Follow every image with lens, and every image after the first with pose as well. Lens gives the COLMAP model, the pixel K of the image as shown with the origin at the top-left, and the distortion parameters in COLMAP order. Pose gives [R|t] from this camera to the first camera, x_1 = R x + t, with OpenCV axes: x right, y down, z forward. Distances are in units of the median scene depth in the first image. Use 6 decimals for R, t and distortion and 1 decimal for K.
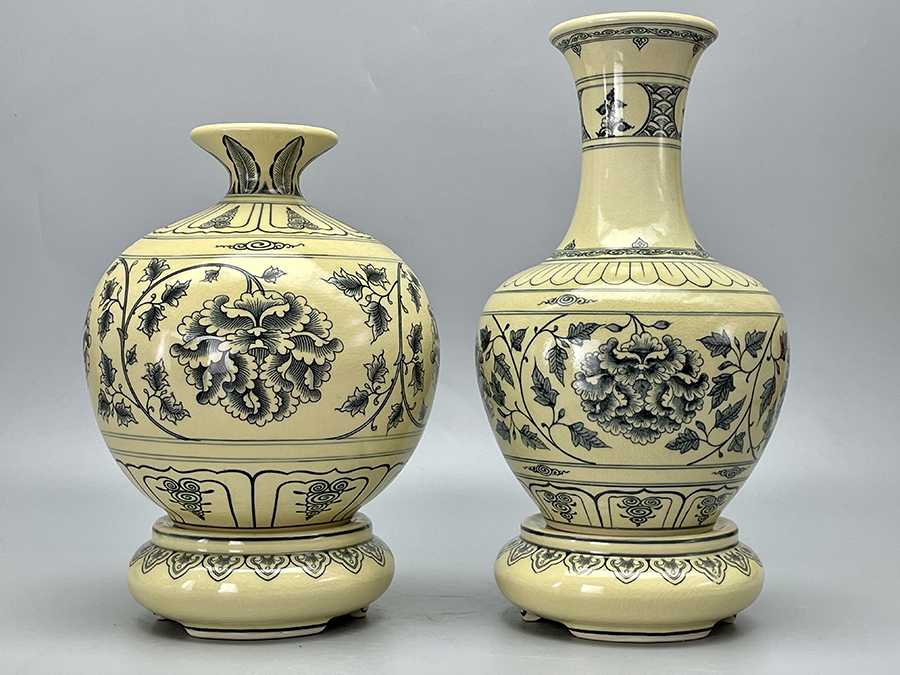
lens RADIAL K [[1388.9, 0, 455.0], [0, 1388.9, 334.9], [0, 0, 1]] dist [0.181009, 0.000000]
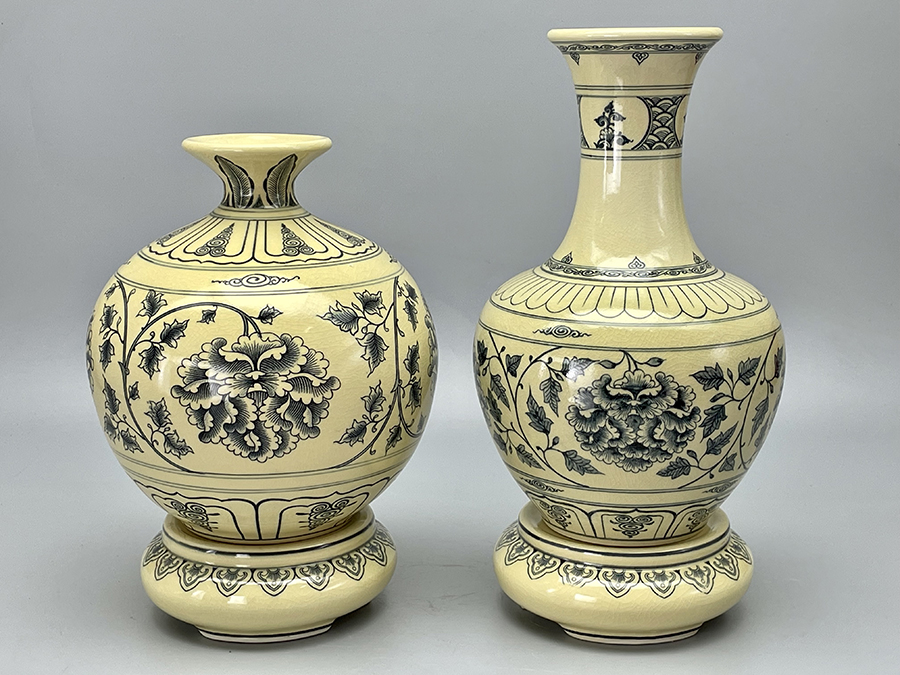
lens RADIAL K [[1437.1, 0, 446.4], [0, 1437.1, 337.1], [0, 0, 1]] dist [0.187826, 0.000000]
pose [[0.999739, -0.005885, -0.022065, 0.019937], [0.010052, 0.980990, 0.193797, -0.220935], [0.020505, -0.193968, 0.980793, -0.022899]]
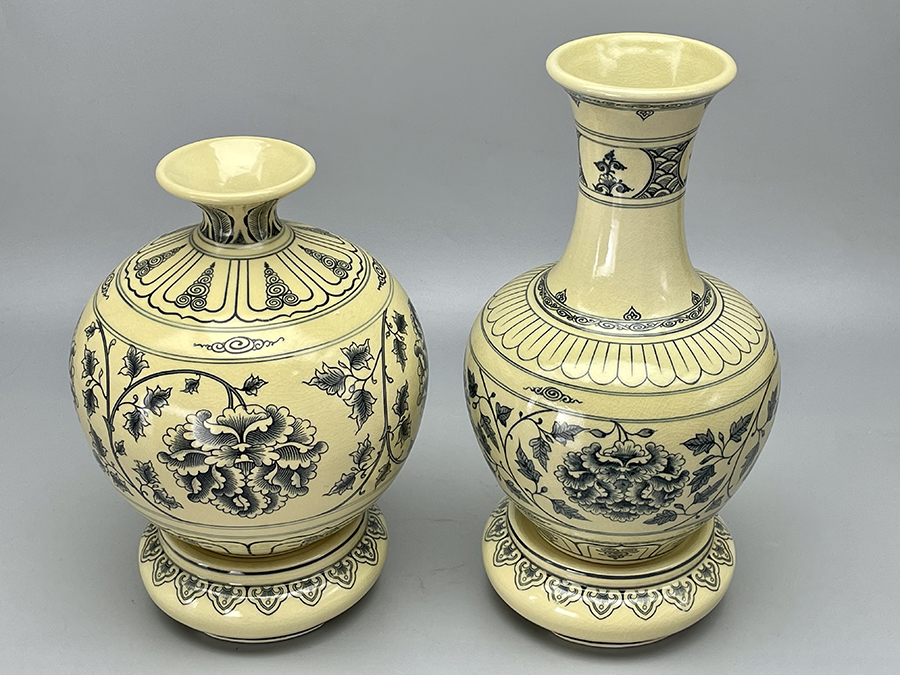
lens RADIAL K [[1437.1, 0, 448.6], [0, 1437.1, 338.9], [0, 0, 1]] dist [0.187826, 0.000000]
pose [[0.999702, 0.006432, -0.023539, 0.030193], [0.005536, 0.879701, 0.475494, -0.539247], [0.023766, -0.475483, 0.879404, 0.116542]]
